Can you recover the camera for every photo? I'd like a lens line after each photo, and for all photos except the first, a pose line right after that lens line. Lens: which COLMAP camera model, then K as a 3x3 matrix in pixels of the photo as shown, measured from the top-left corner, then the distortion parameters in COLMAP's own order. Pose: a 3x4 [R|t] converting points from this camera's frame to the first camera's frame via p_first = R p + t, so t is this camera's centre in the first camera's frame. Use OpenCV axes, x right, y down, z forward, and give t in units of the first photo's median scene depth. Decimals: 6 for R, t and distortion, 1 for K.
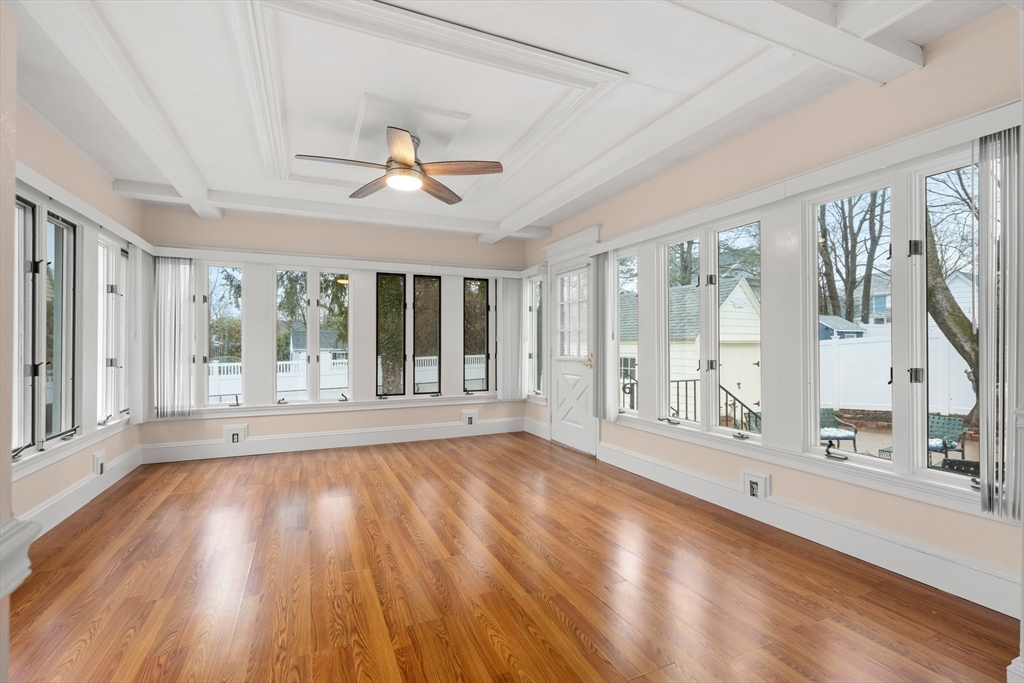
lens RADIAL K [[460.7, 0, 516.6], [0, 460.7, 344.1], [0, 0, 1]] dist [-0.004030, 0.000867]
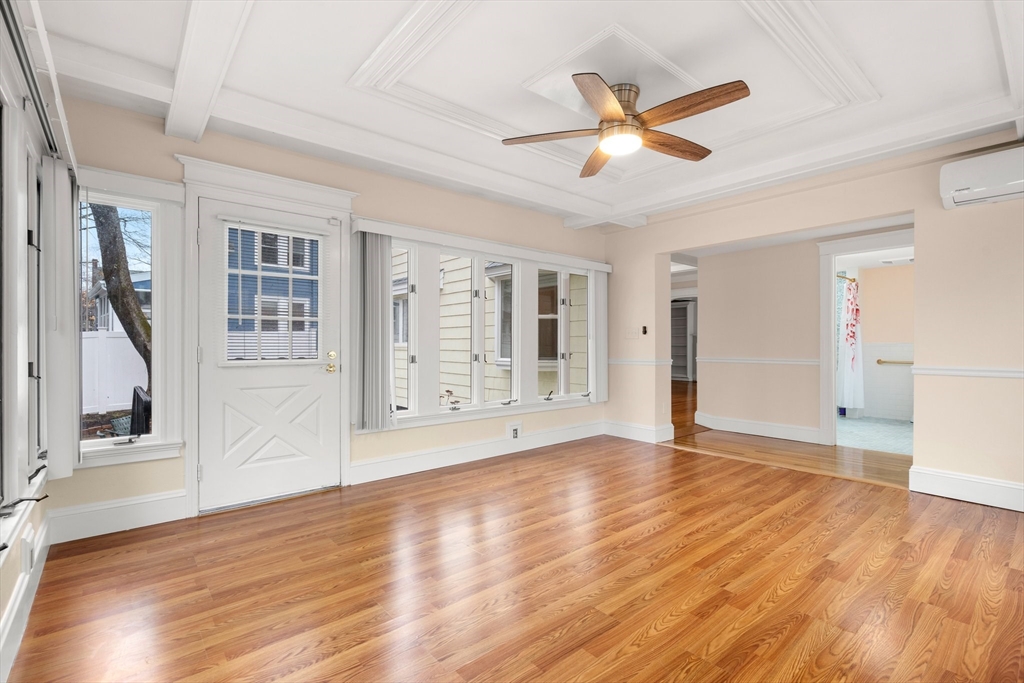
lens RADIAL K [[460.7, 0, 517.4], [0, 460.7, 343.5], [0, 0, 1]] dist [-0.004030, 0.000867]
pose [[-0.279283, 0.006552, 0.960187, -1.160868], [-0.001432, 0.999973, -0.007240, 0.021114], [-0.960208, -0.003397, -0.279266, 1.654715]]
